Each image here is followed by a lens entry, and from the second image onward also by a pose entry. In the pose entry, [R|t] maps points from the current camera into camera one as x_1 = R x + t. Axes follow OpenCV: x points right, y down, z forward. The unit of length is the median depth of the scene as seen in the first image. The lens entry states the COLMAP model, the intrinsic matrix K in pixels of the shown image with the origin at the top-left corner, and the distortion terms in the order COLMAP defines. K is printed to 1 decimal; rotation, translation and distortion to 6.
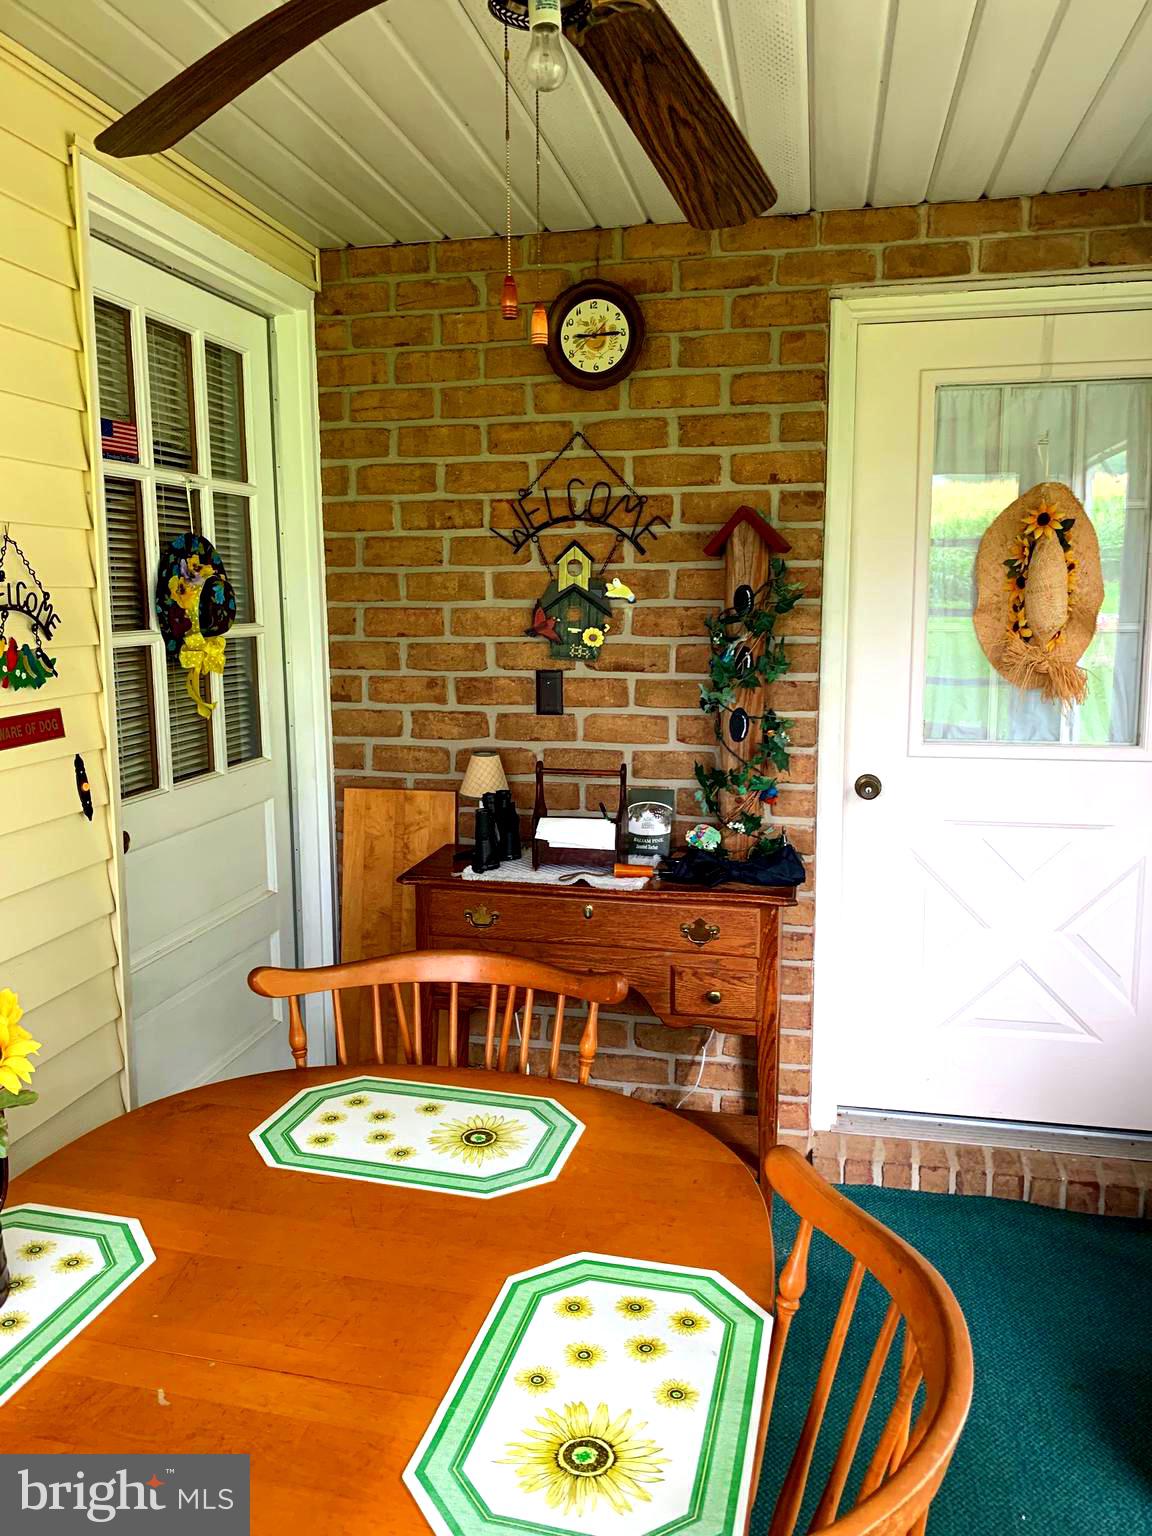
lens RADIAL K [[1175.7, 0, 570.5], [0, 1175.7, 781.7], [0, 0, 1]] dist [0.031502, -0.041007]
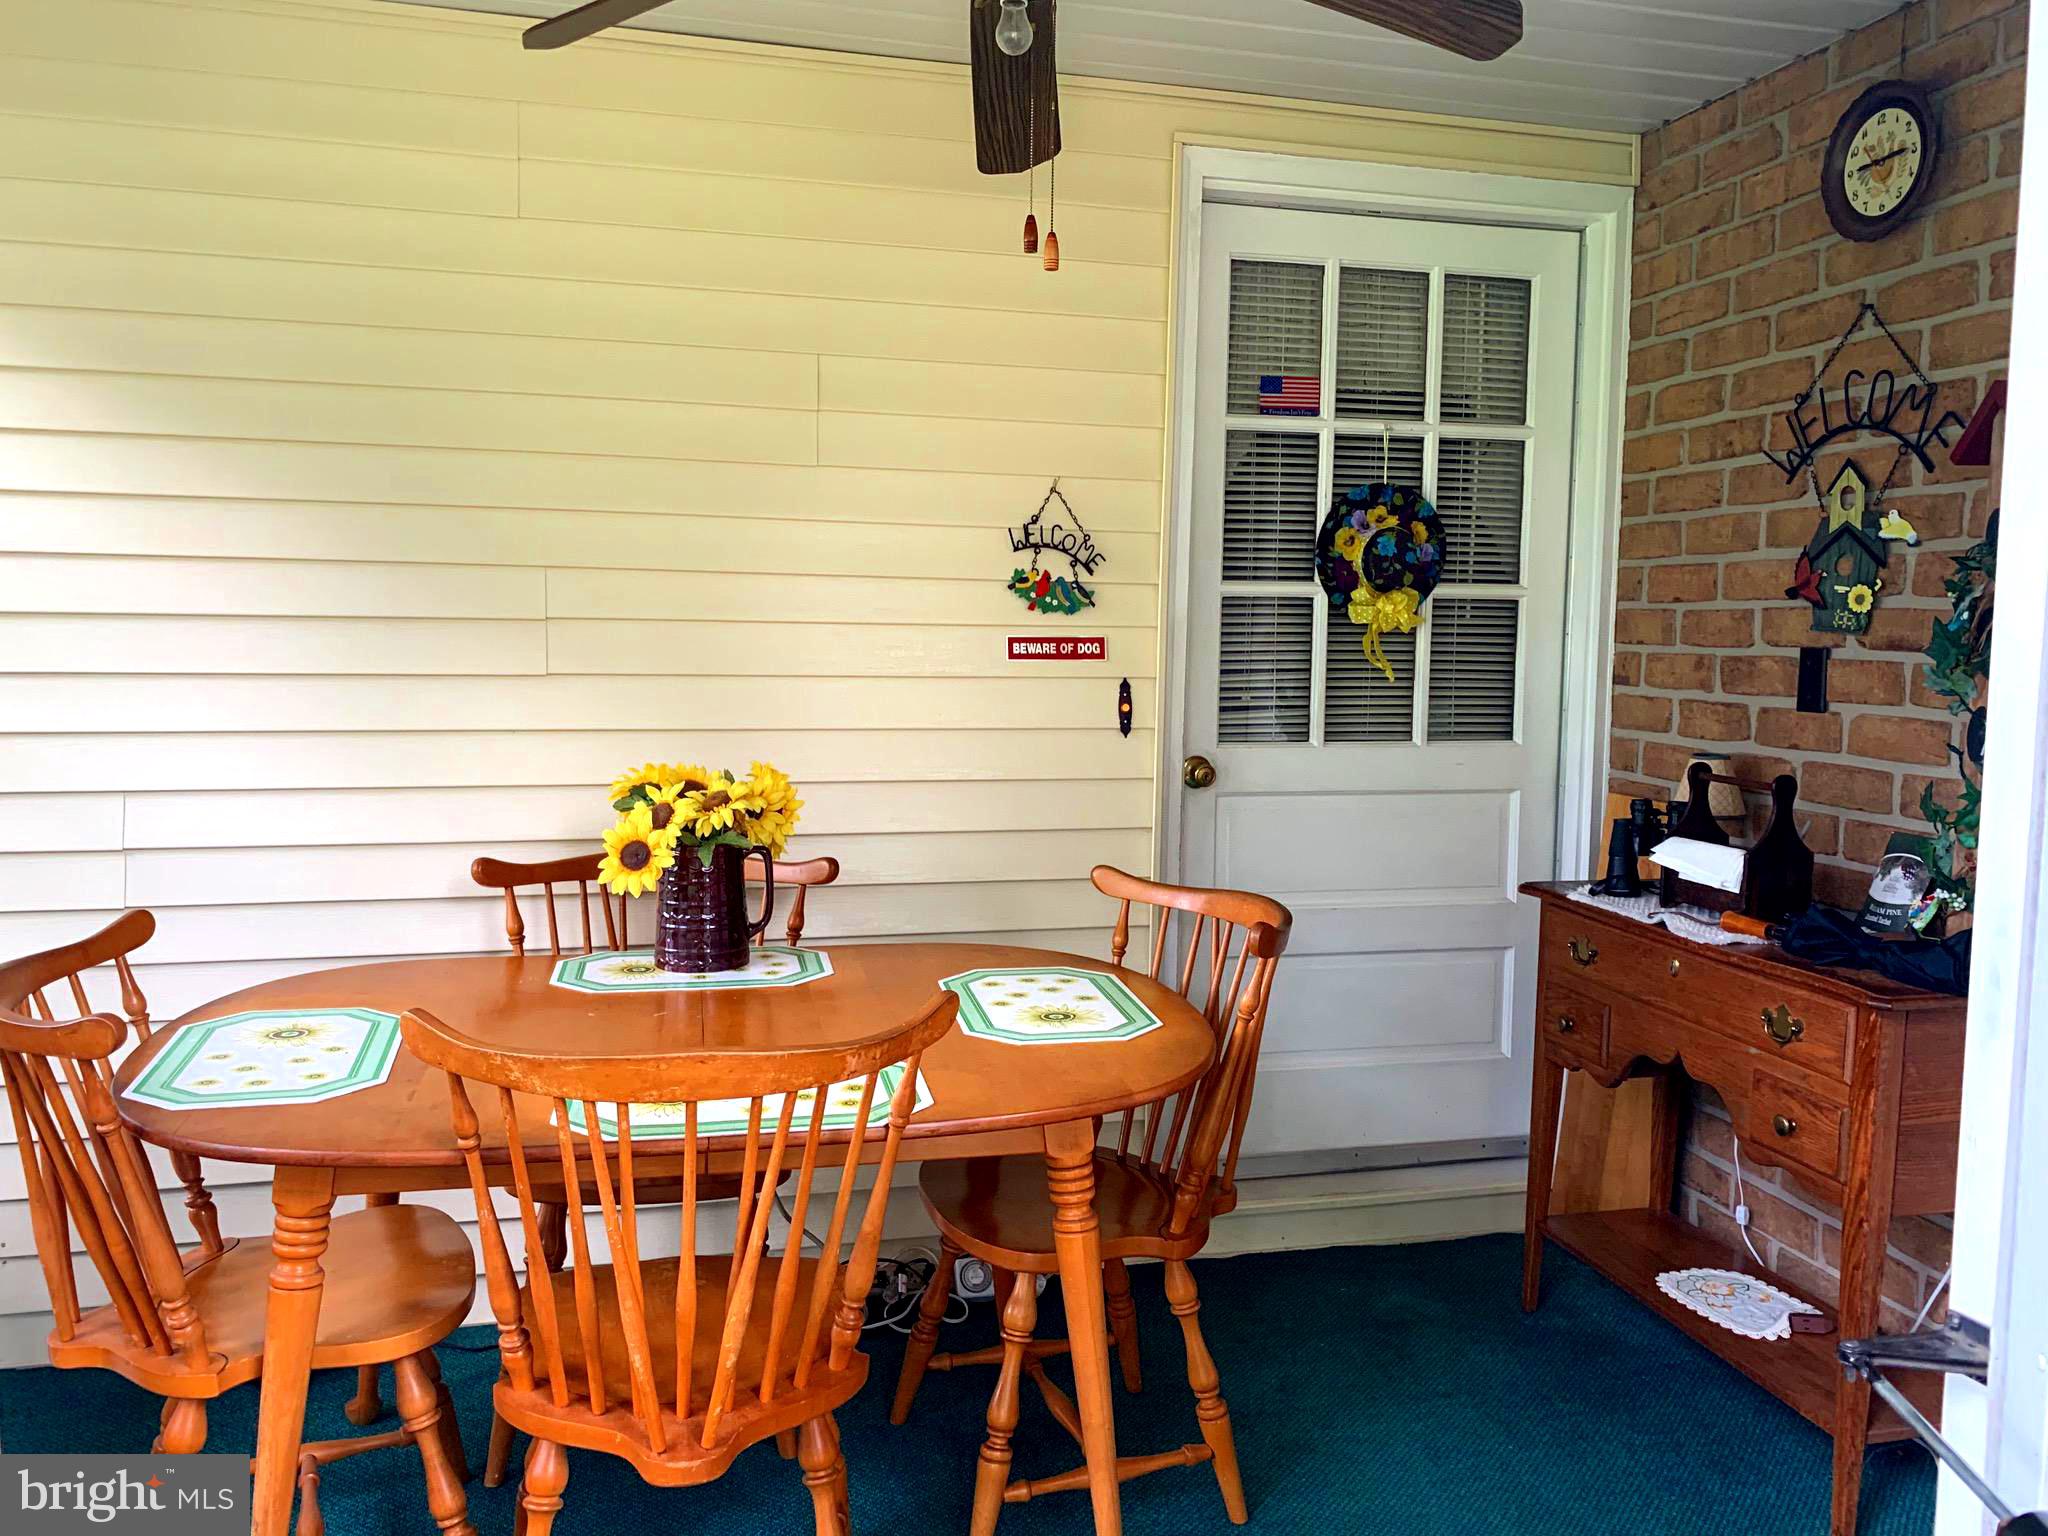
lens RADIAL K [[1567.6, 0, 1014.7], [0, 1567.6, 756.7], [0, 0, 1]] dist [0.031502, -0.041007]
pose [[0.432927, 0.089981, -0.896927, 0.633931], [-0.159159, 0.987004, 0.022195, 0.023753], [0.887267, 0.133145, 0.441622, 0.183580]]
